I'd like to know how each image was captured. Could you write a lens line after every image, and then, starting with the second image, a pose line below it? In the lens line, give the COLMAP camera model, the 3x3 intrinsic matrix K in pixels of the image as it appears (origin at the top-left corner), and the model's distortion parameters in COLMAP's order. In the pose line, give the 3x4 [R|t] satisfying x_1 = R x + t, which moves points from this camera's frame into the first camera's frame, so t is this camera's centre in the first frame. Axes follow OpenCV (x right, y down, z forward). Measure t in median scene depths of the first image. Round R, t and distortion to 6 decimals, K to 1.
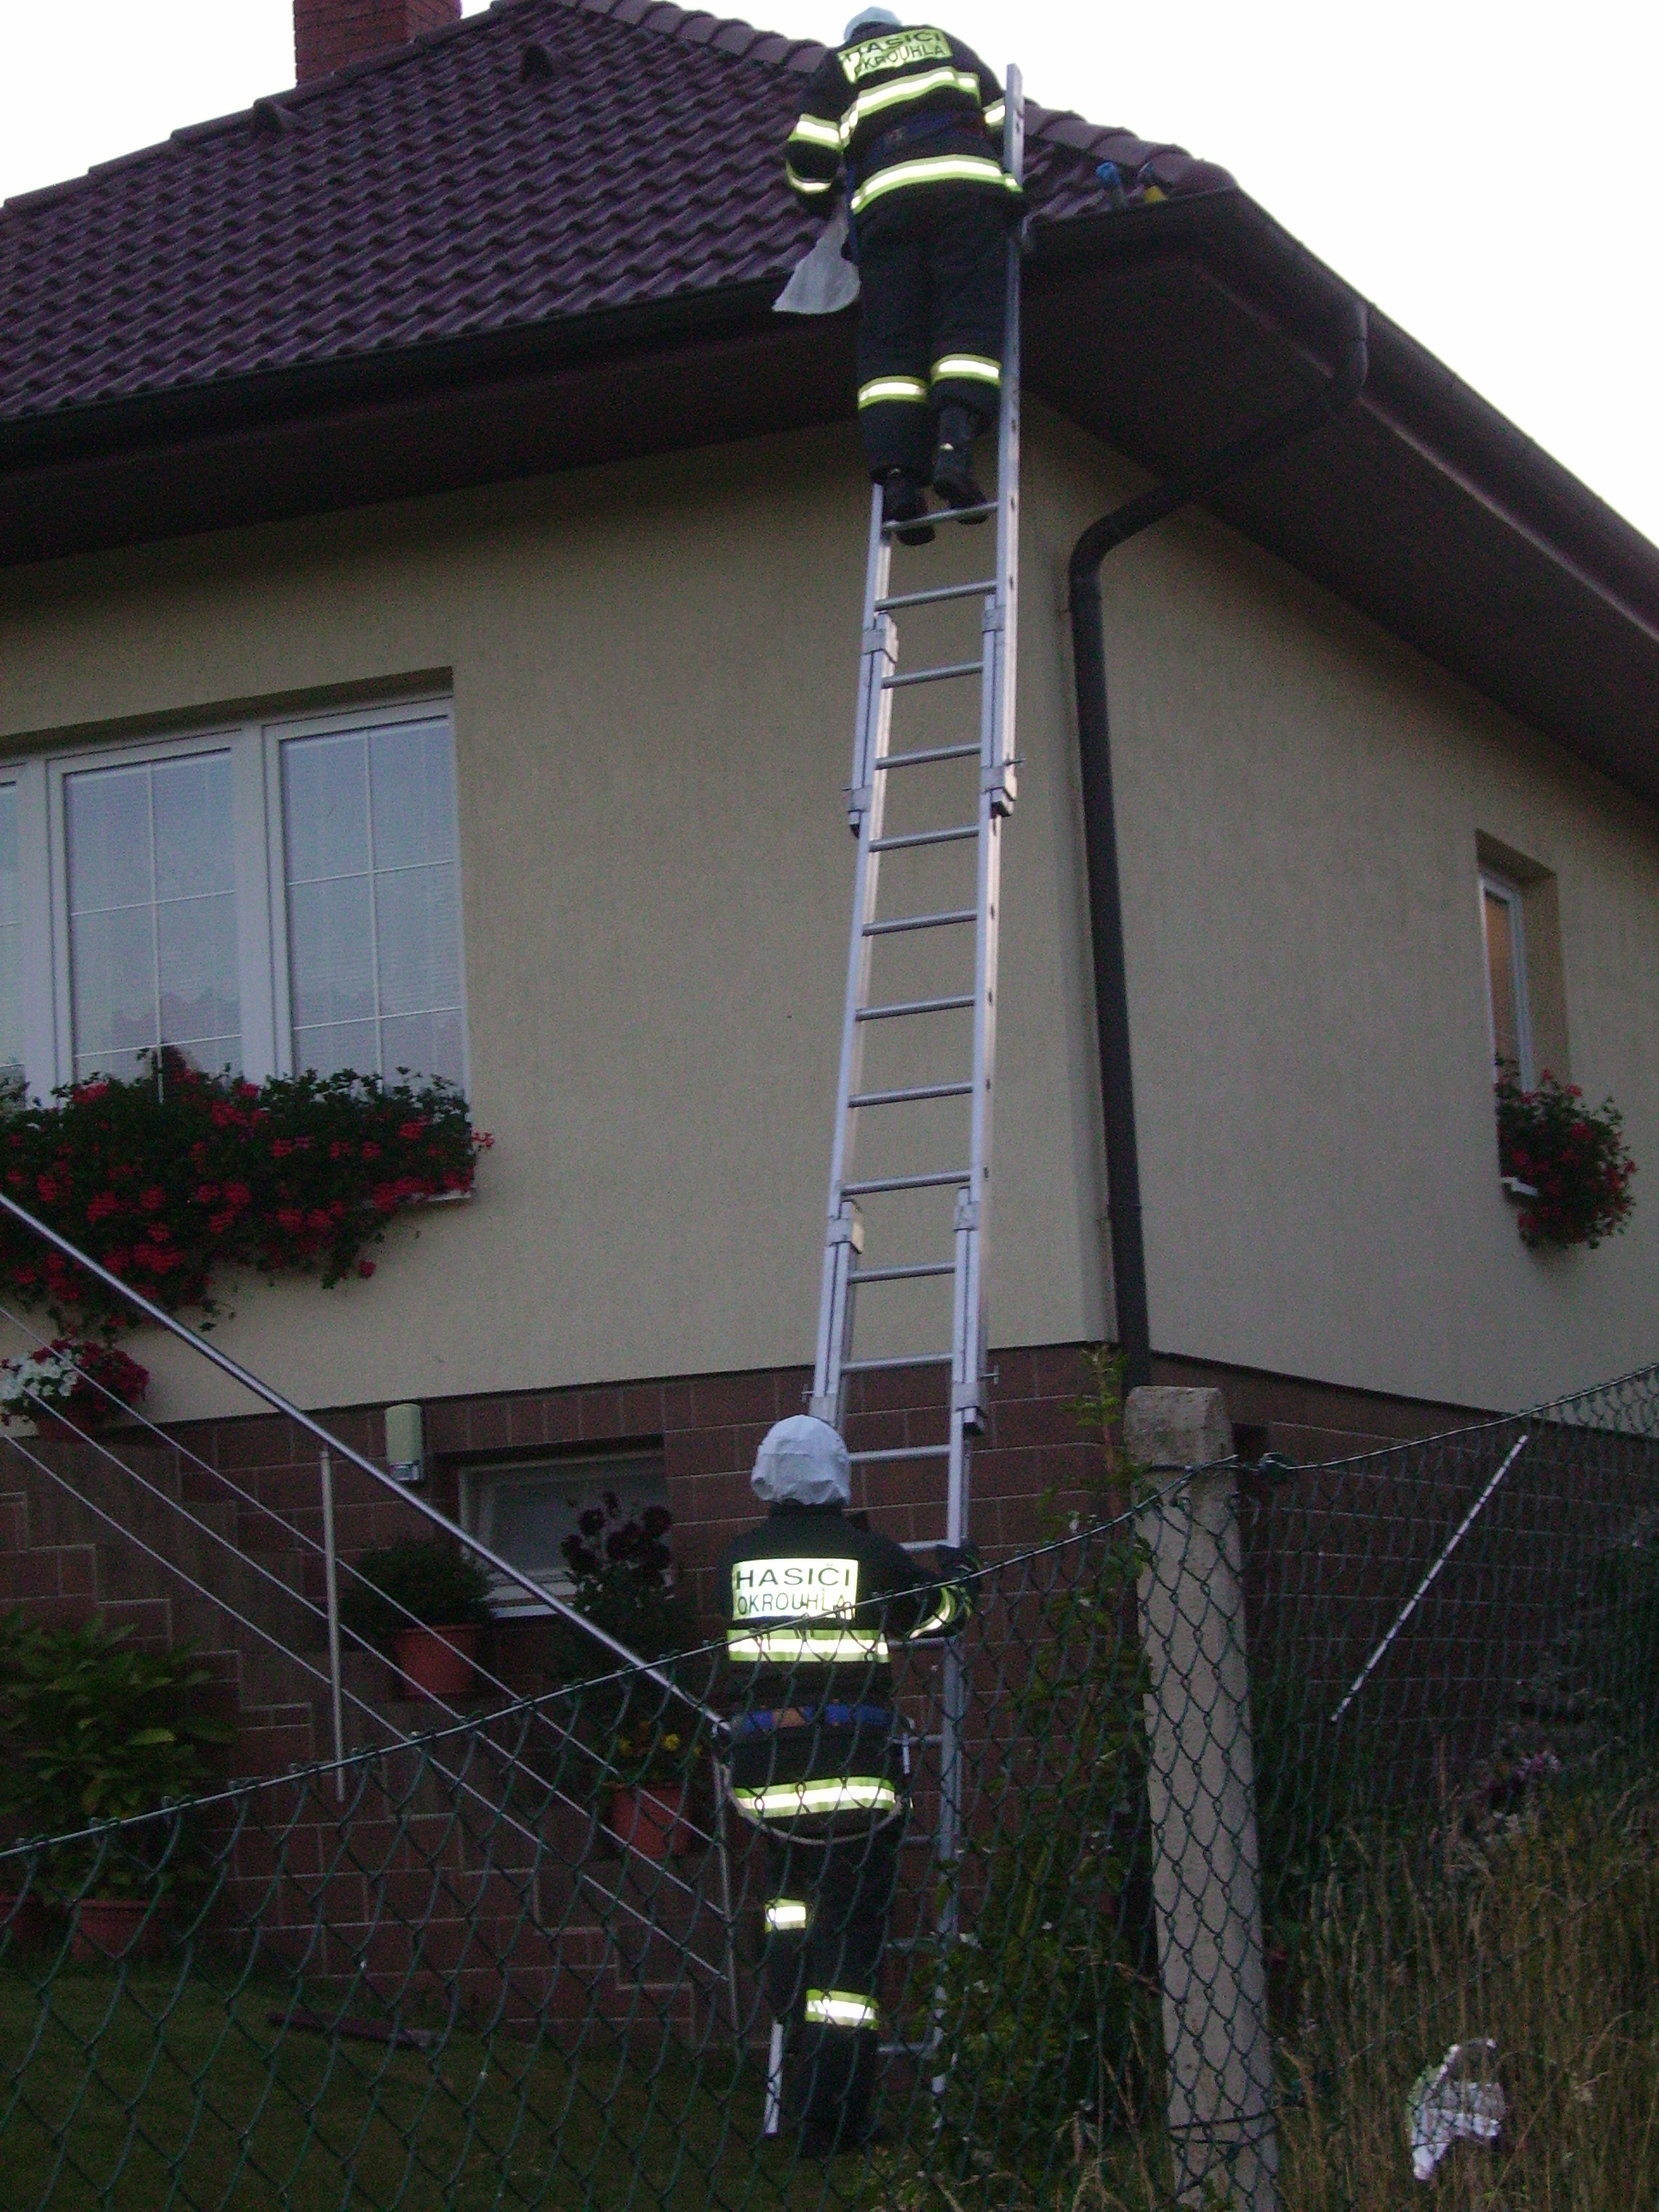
lens RADIAL K [[4745.9, 0, 833.5], [0, 4745.9, 1109.5], [0, 0, 1]] dist [0.044365, 0.000000]
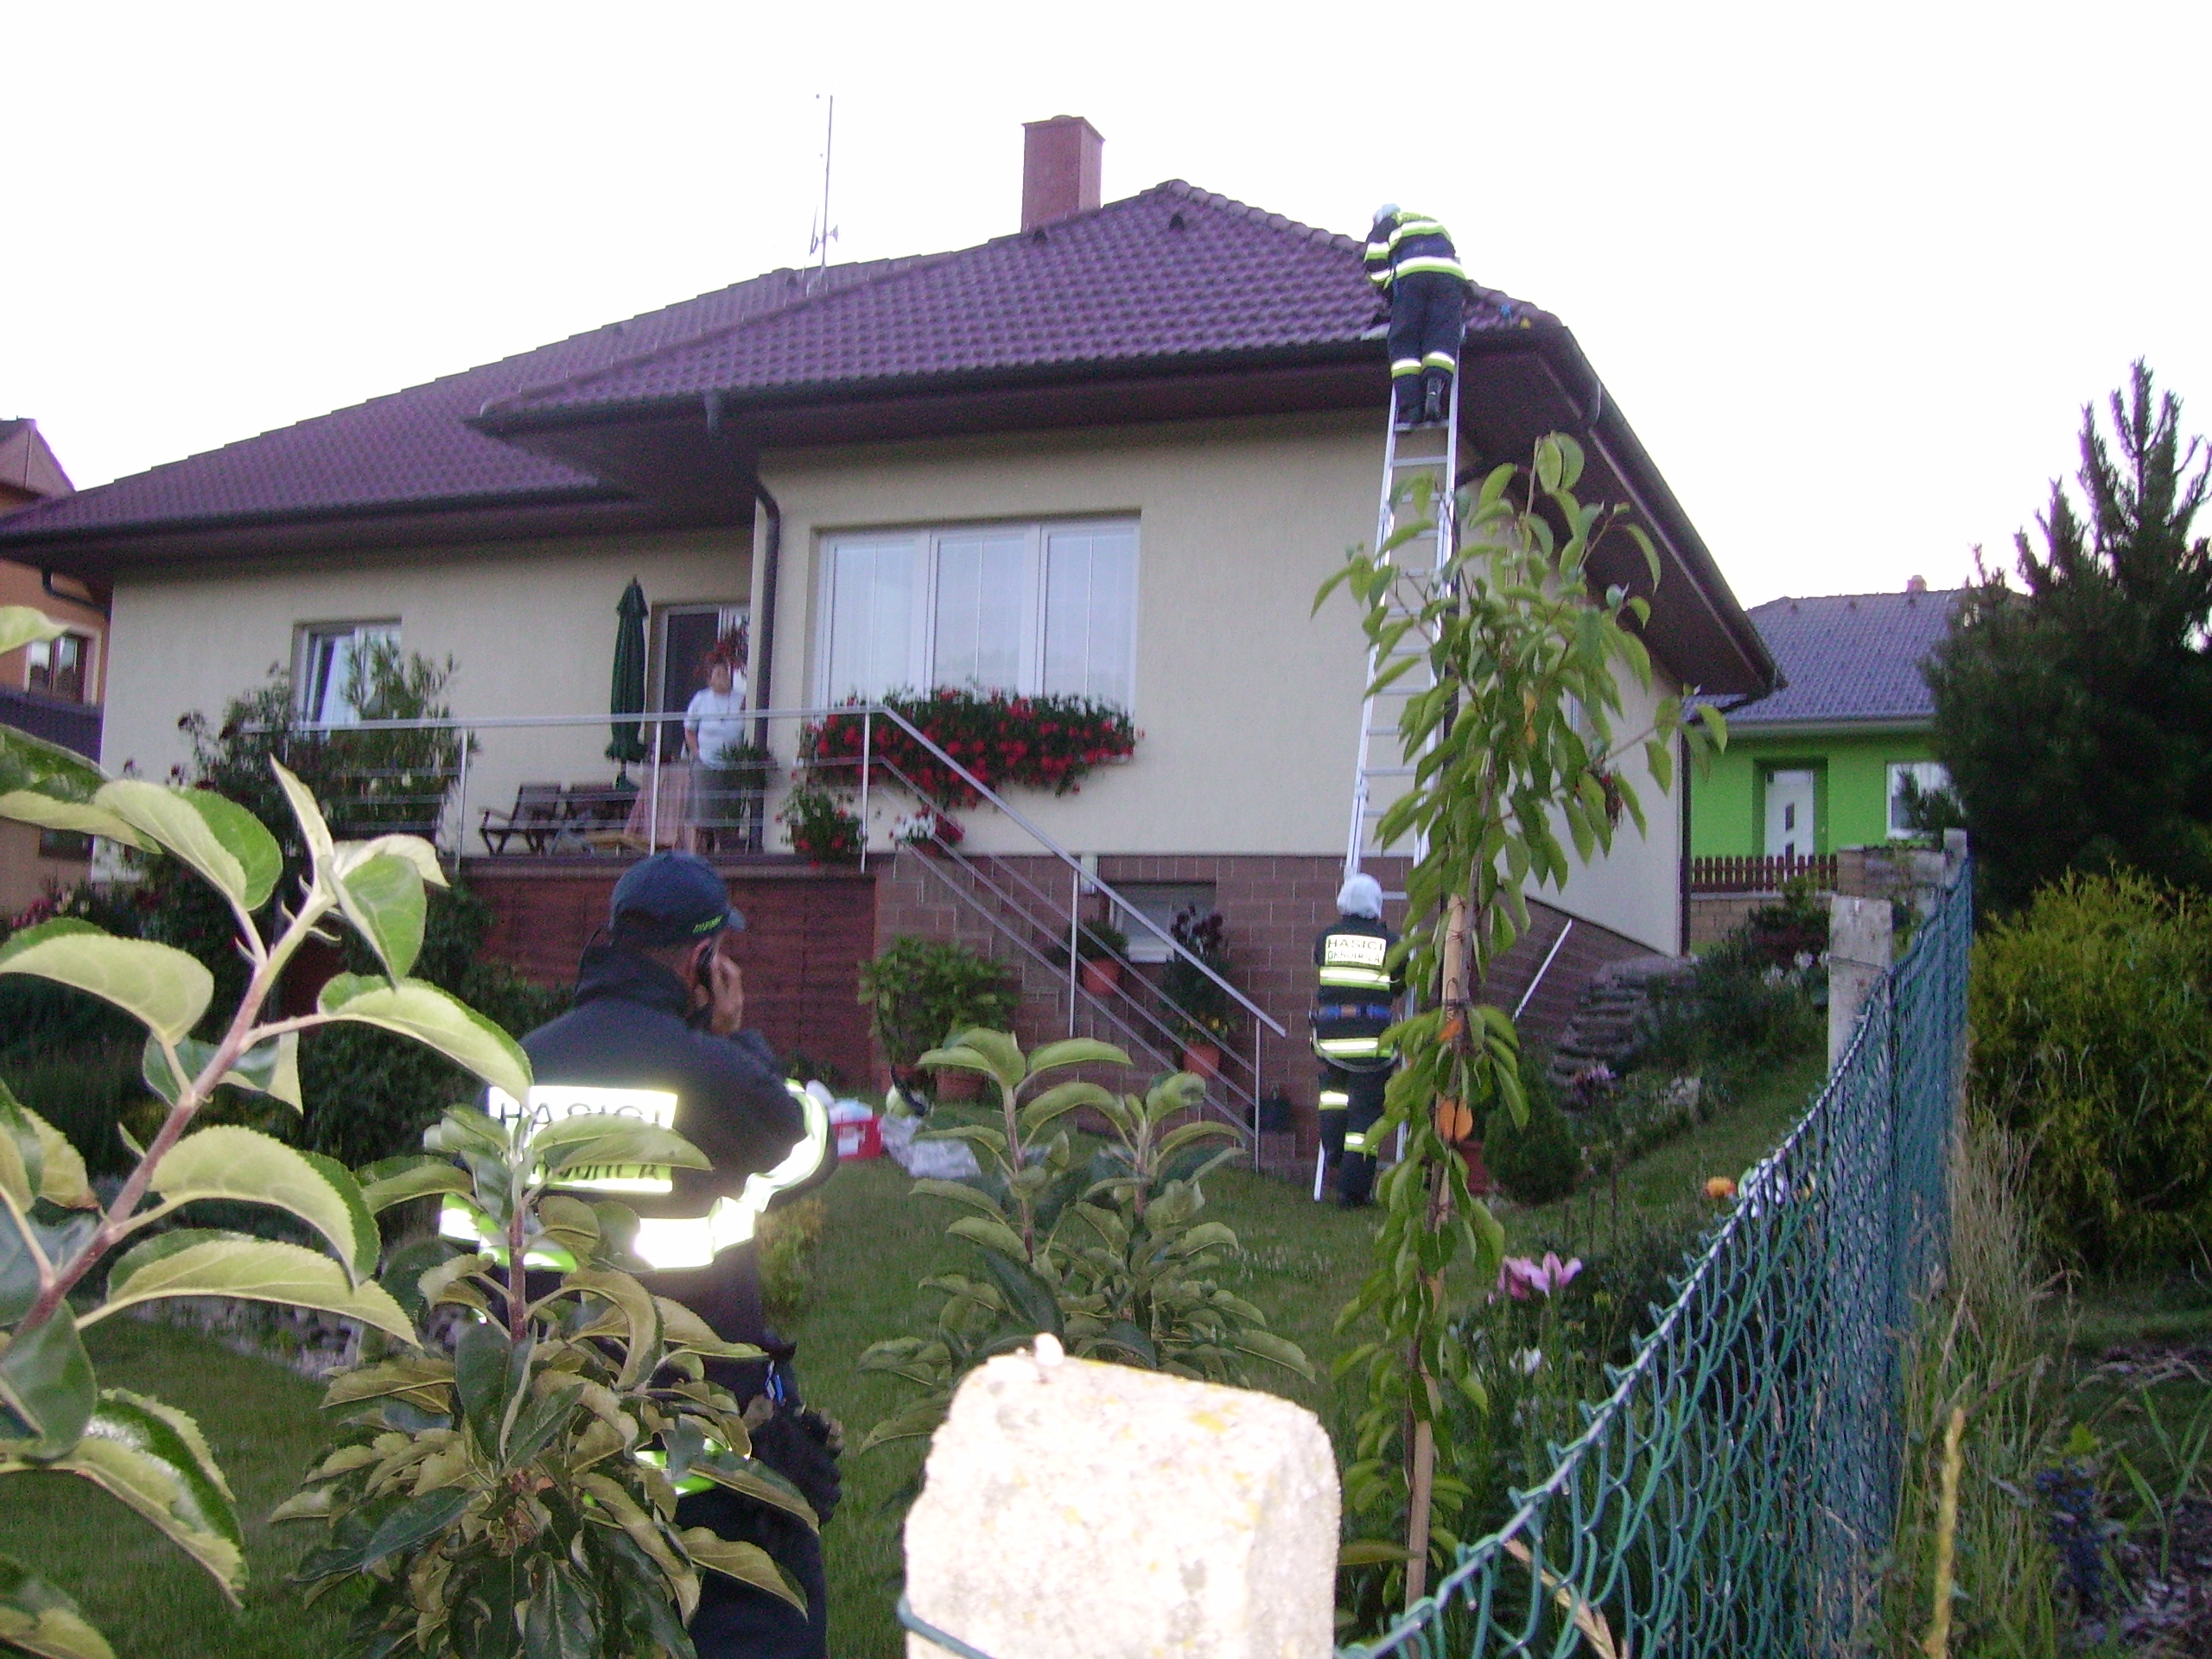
lens RADIAL K [[2444.2, 0, 1096.3], [0, 2444.2, 824.8], [0, 0, 1]] dist [-0.071228, 0.000000]
pose [[0.995120, 0.092285, 0.034917, -0.134302], [-0.093427, 0.995092, 0.032617, 0.013845], [-0.031736, -0.035720, 0.998858, -0.088018]]
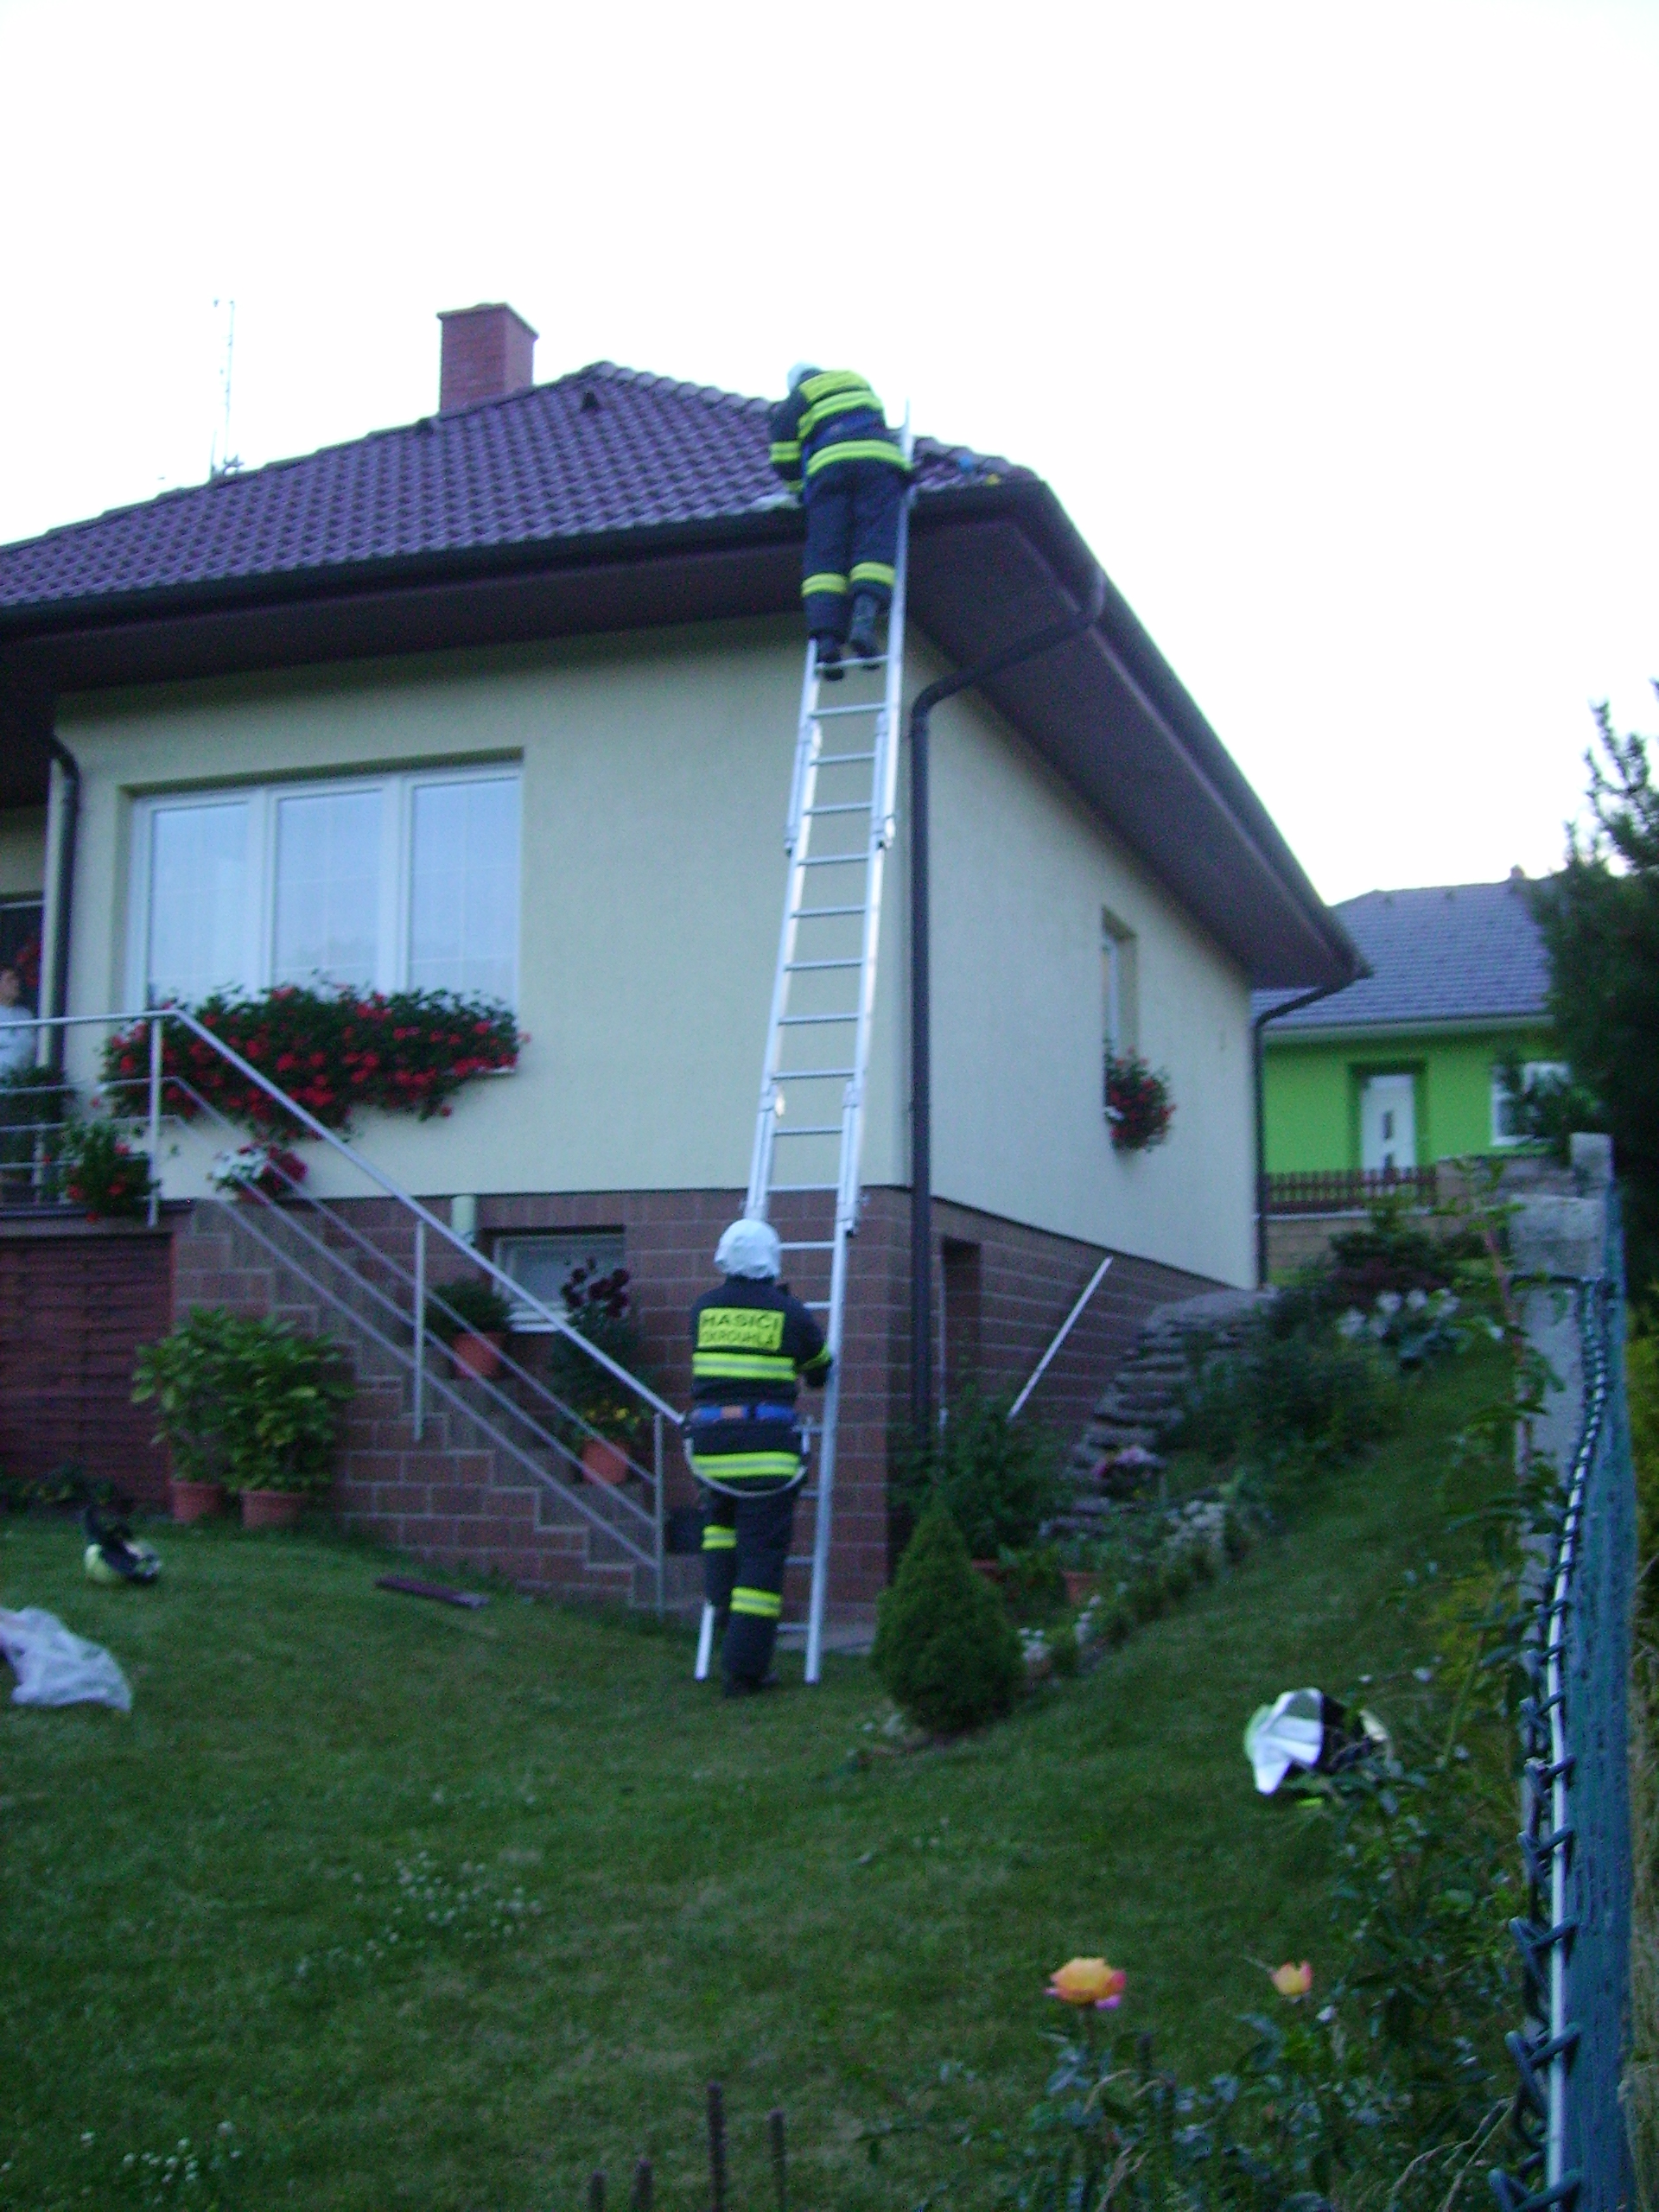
lens RADIAL K [[2444.2, 0, 832.0], [0, 2444.2, 1117.8], [0, 0, 1]] dist [-0.071228, 0.000000]
pose [[0.994278, 0.067596, 0.082714, -0.038600], [-0.069091, 0.997492, 0.015338, 0.014600], [-0.081469, -0.020965, 0.996455, 0.166357]]
